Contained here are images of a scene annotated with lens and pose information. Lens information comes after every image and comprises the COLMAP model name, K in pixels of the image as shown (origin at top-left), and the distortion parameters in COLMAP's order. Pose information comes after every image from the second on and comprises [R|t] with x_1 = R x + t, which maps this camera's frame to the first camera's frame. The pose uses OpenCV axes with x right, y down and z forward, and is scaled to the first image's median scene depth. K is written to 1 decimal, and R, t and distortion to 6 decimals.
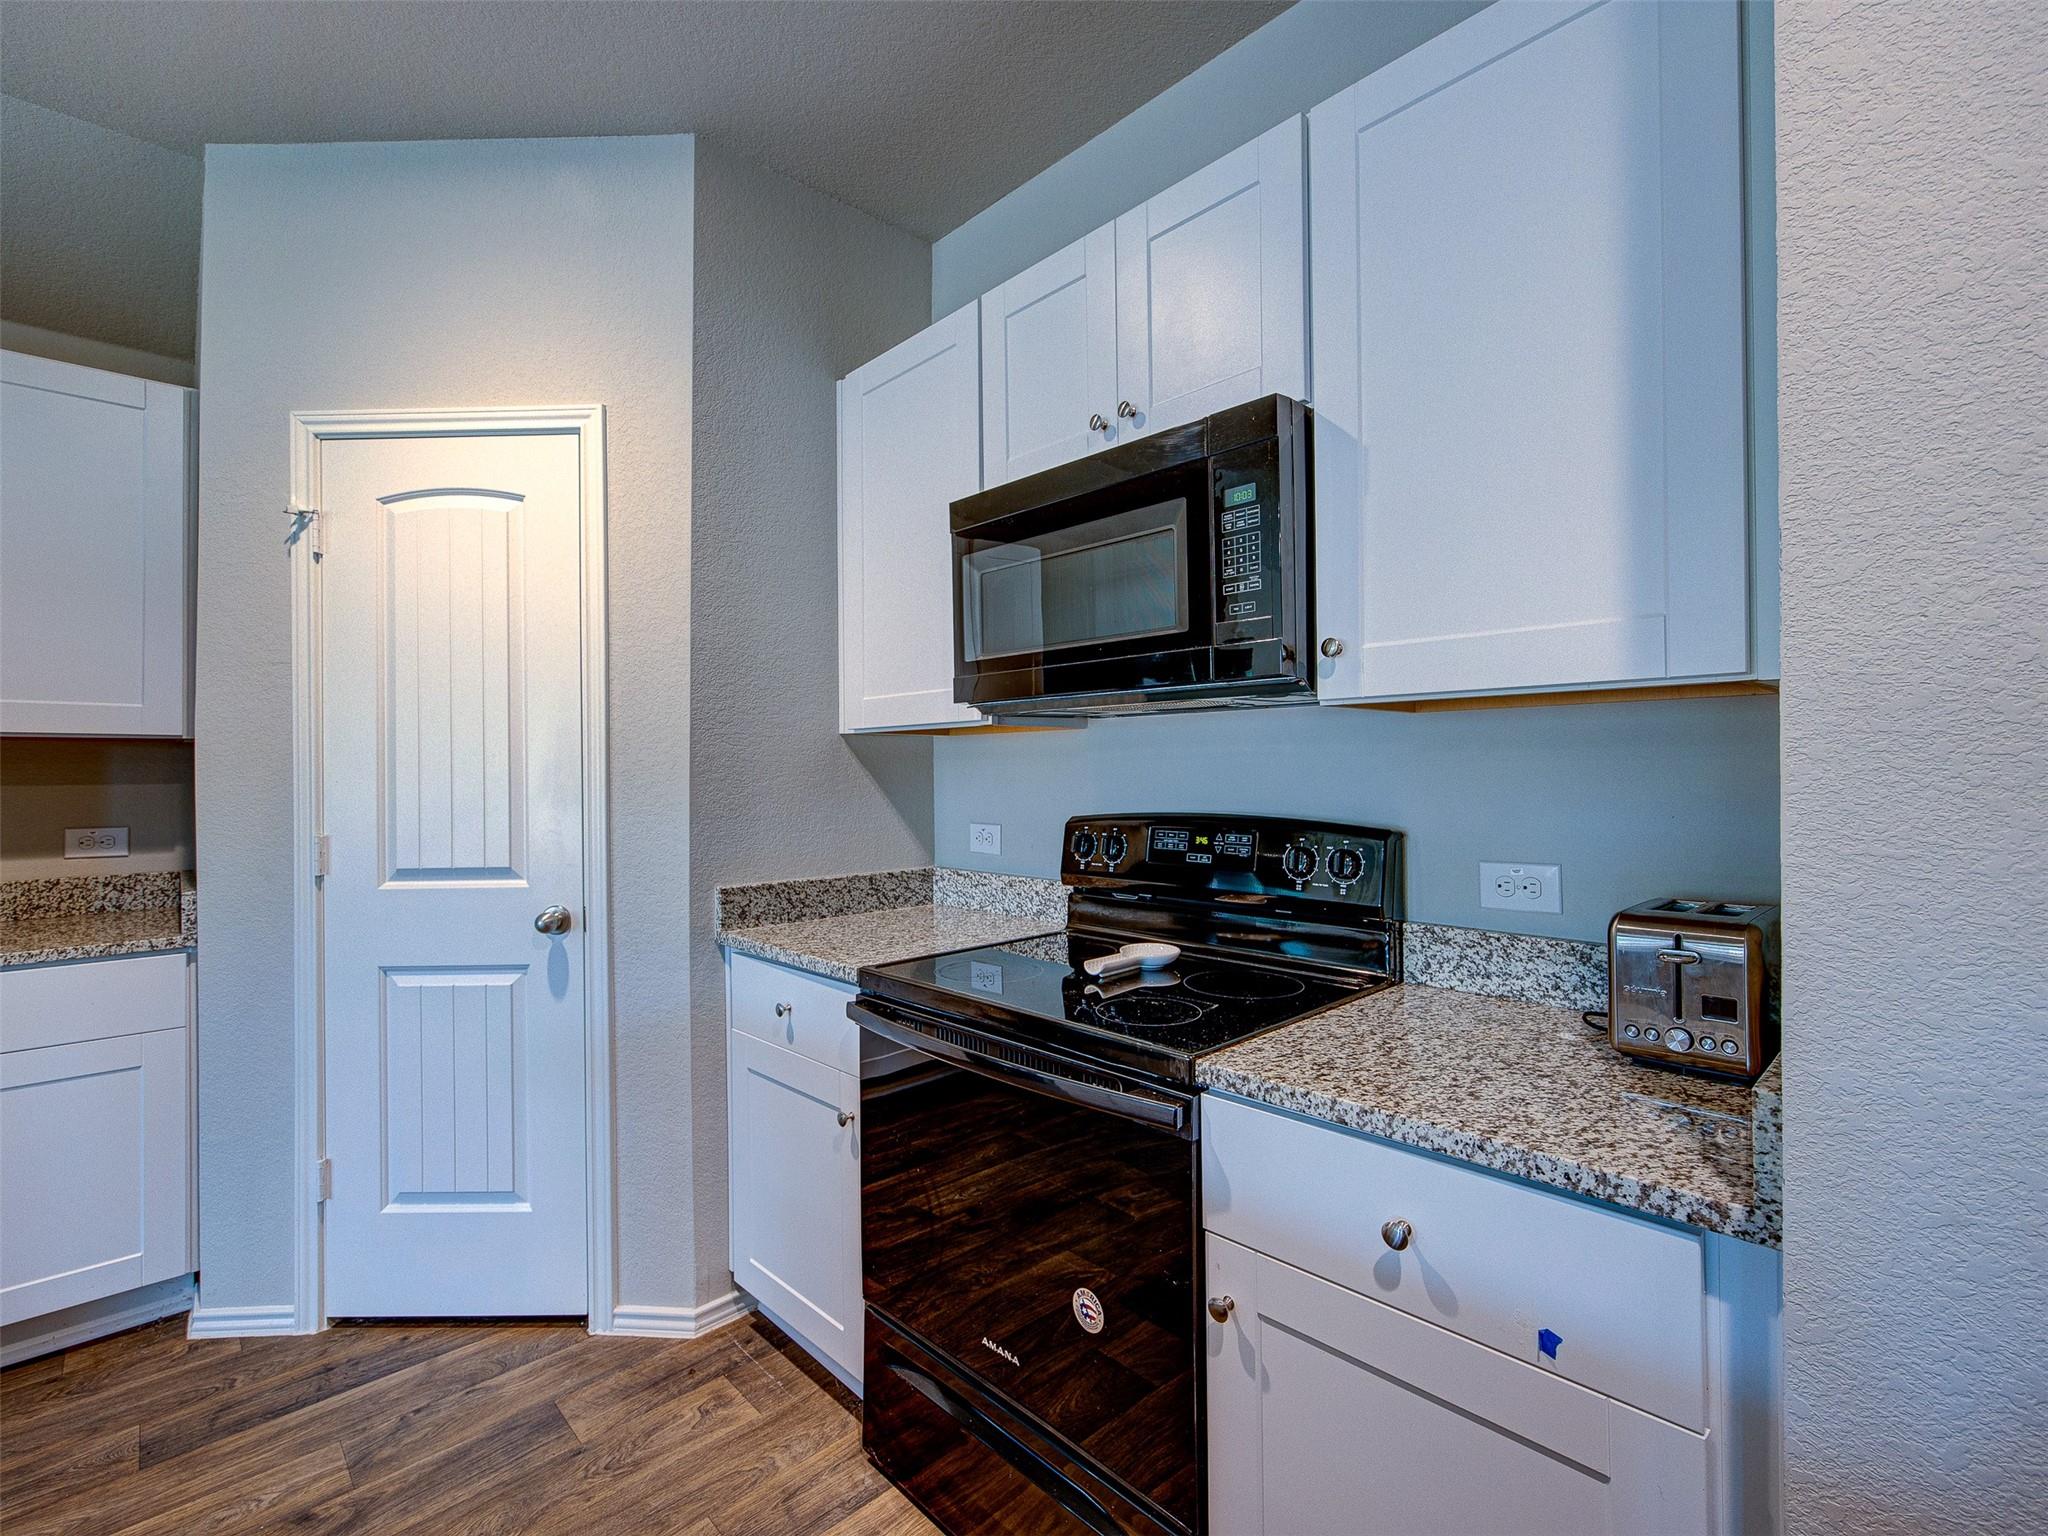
lens RADIAL K [[924.9, 0, 1031.3], [0, 924.9, 765.1], [0, 0, 1]] dist [-0.000915, 0.000414]
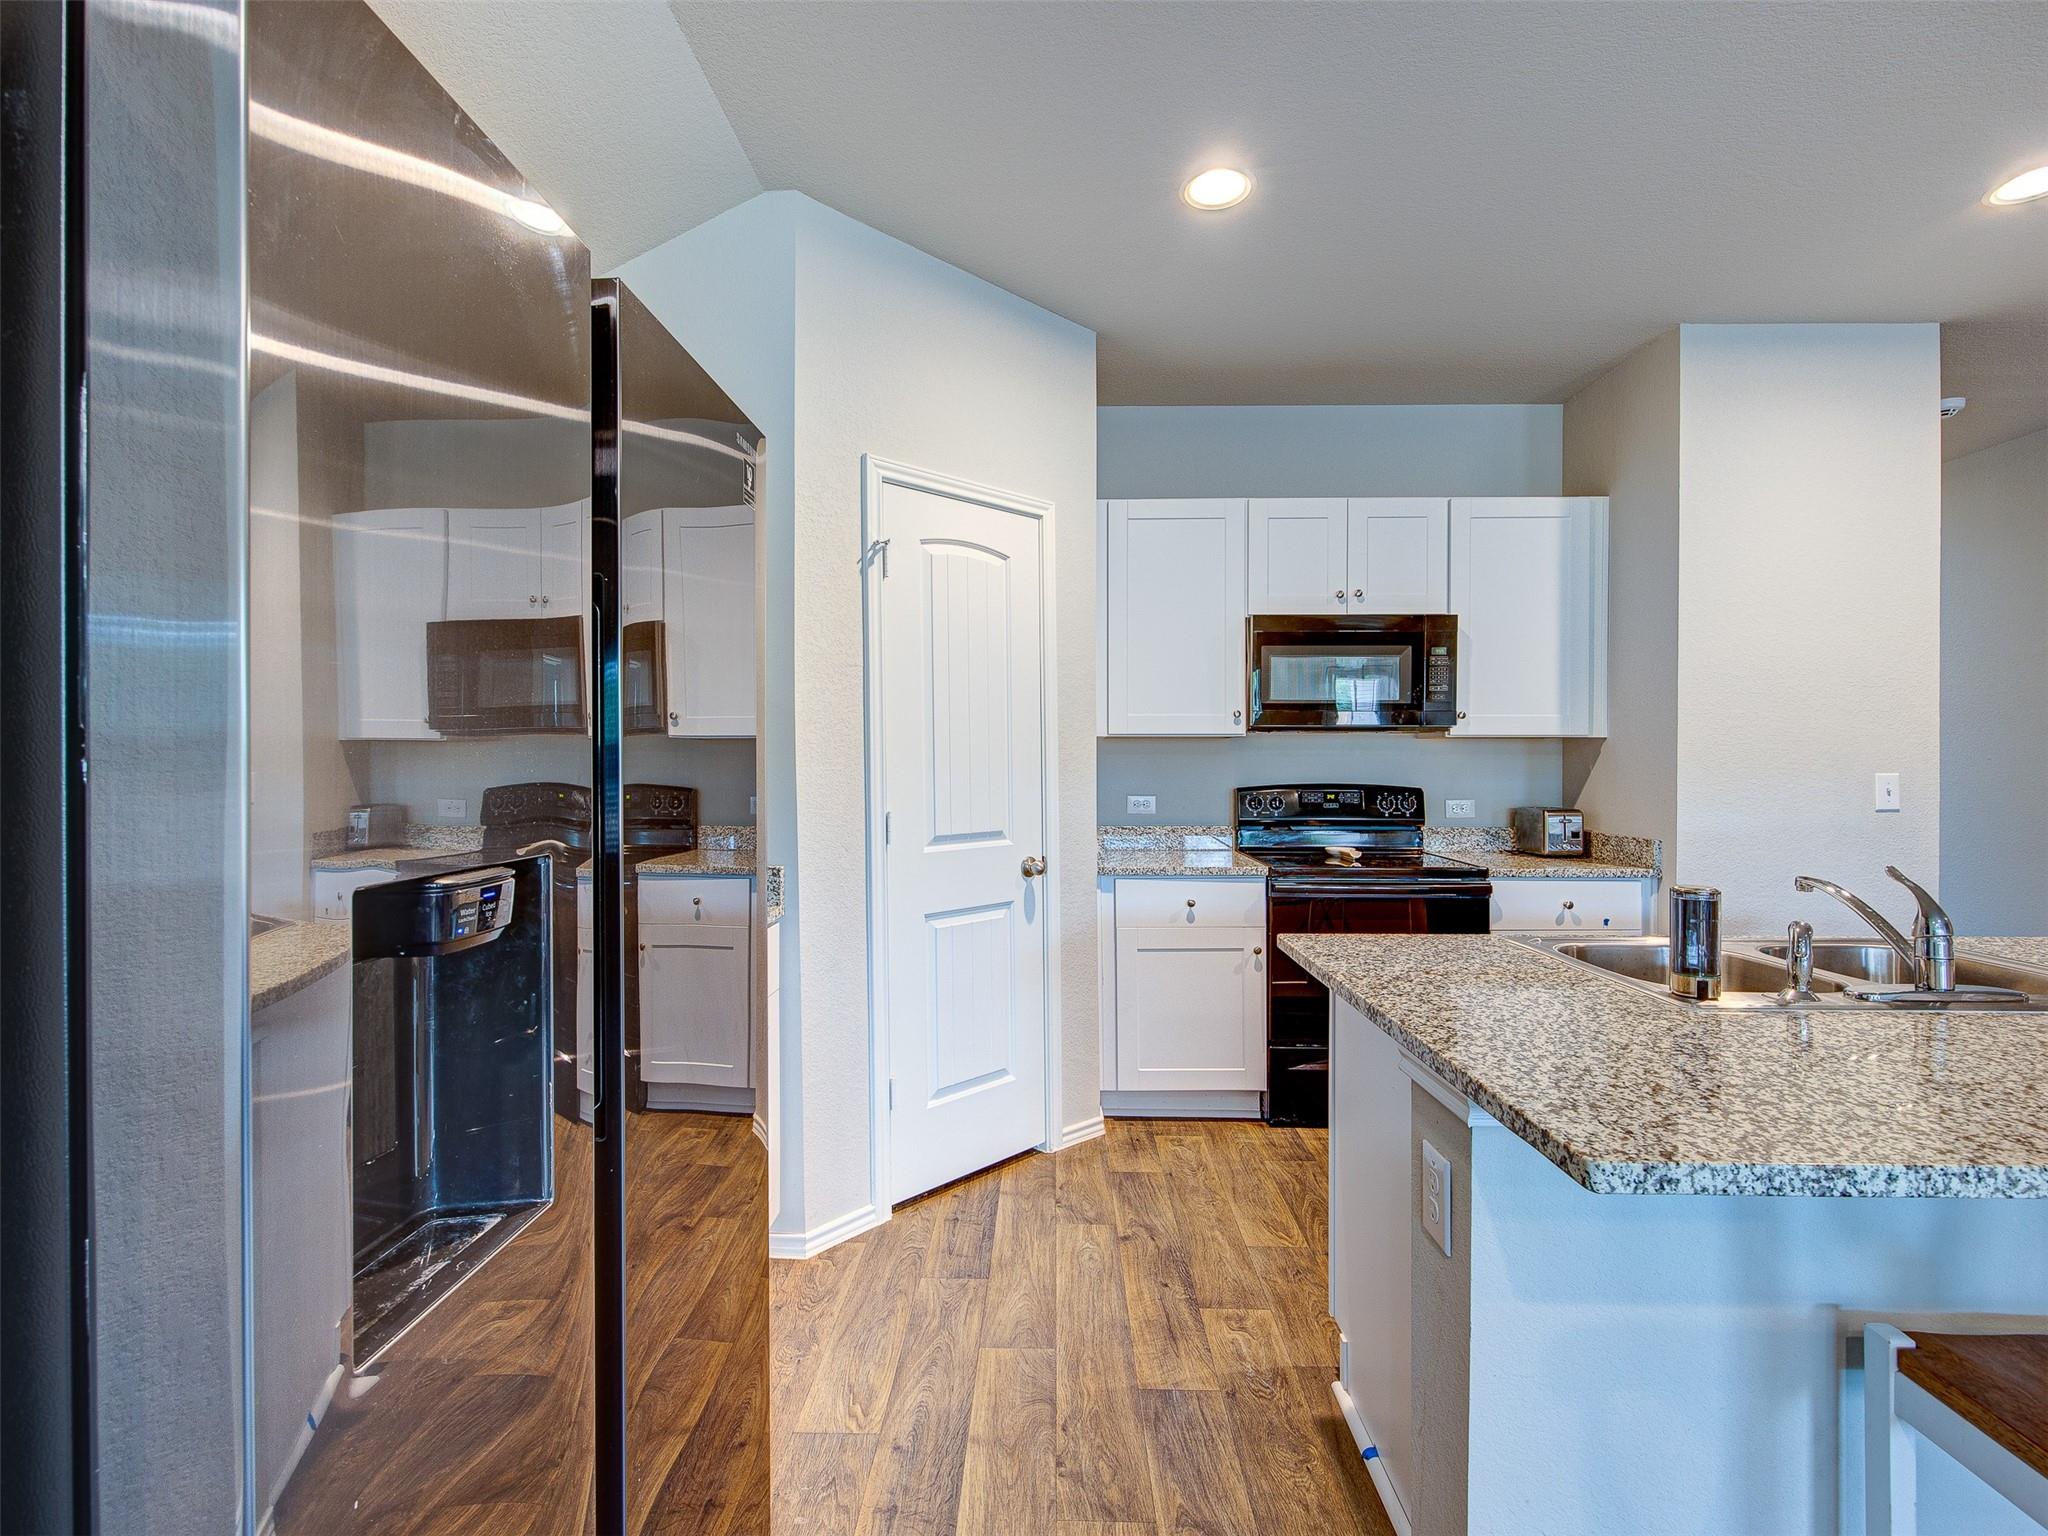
lens RADIAL K [[924.9, 0, 1031.3], [0, 924.9, 765.1], [0, 0, 1]] dist [-0.000915, 0.000414]
pose [[0.711218, 0.004083, 0.702960, -1.717318], [-0.010893, 0.999927, 0.005213, 0.007752], [-0.702887, -0.011365, 0.711211, 0.008744]]
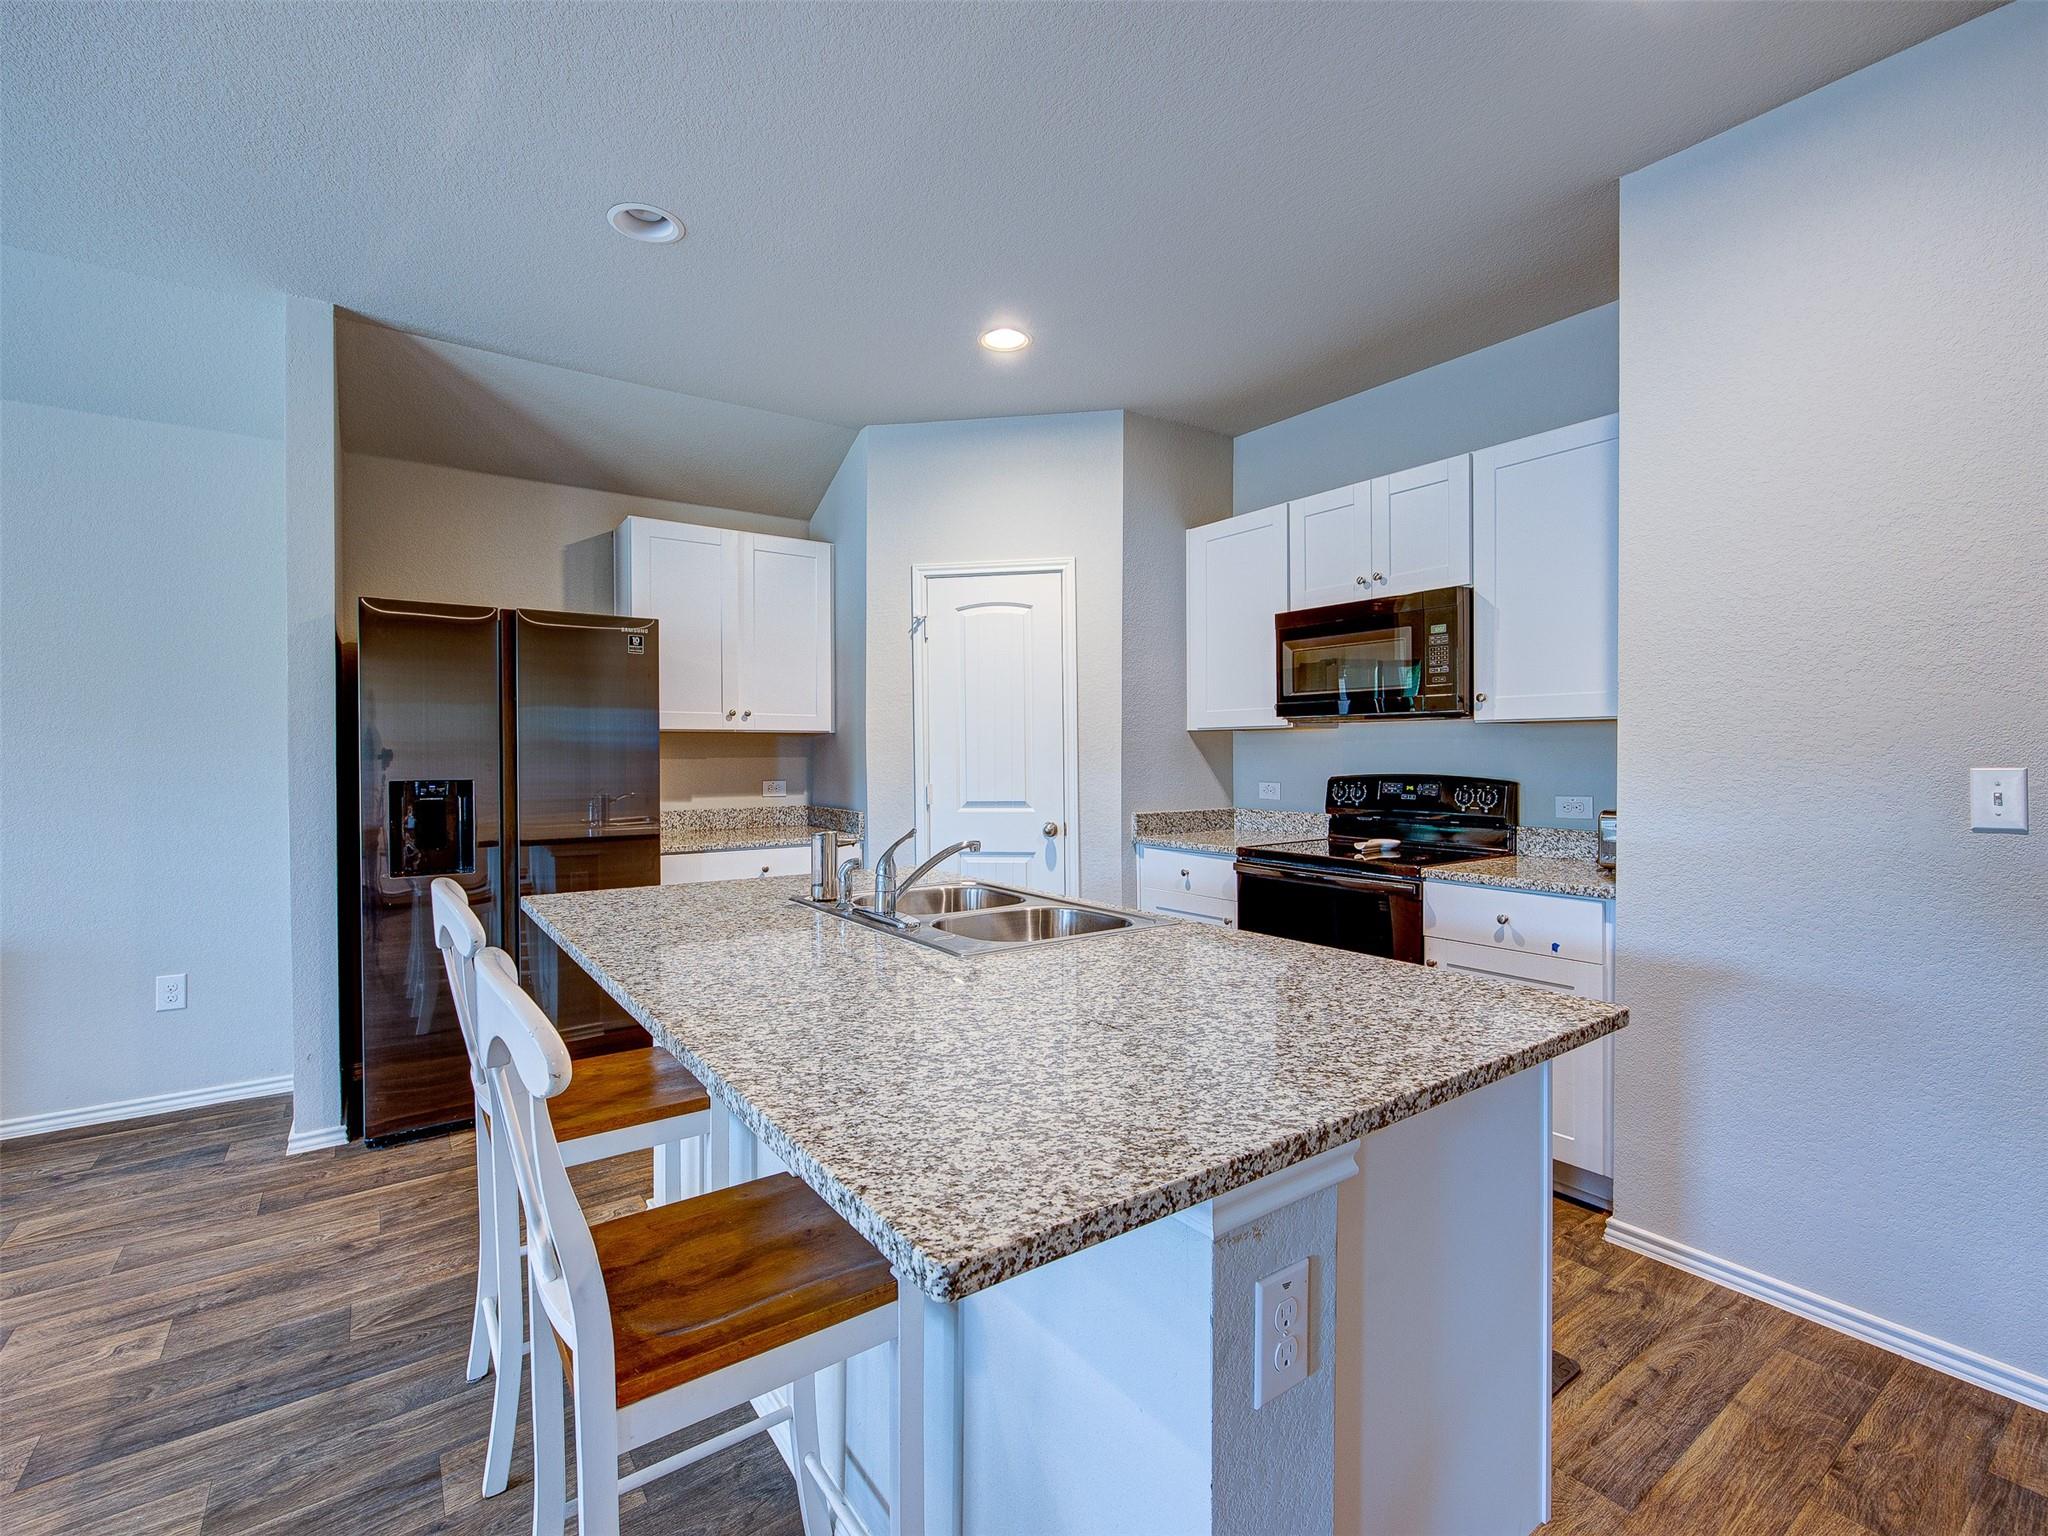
lens RADIAL K [[924.9, 0, 1031.3], [0, 924.9, 765.1], [0, 0, 1]] dist [-0.000915, 0.000414]
pose [[0.989832, 0.004869, -0.142161, -0.324340], [-0.001674, 0.999744, 0.022586, -0.008984], [0.142235, -0.022118, 0.989586, -1.026525]]
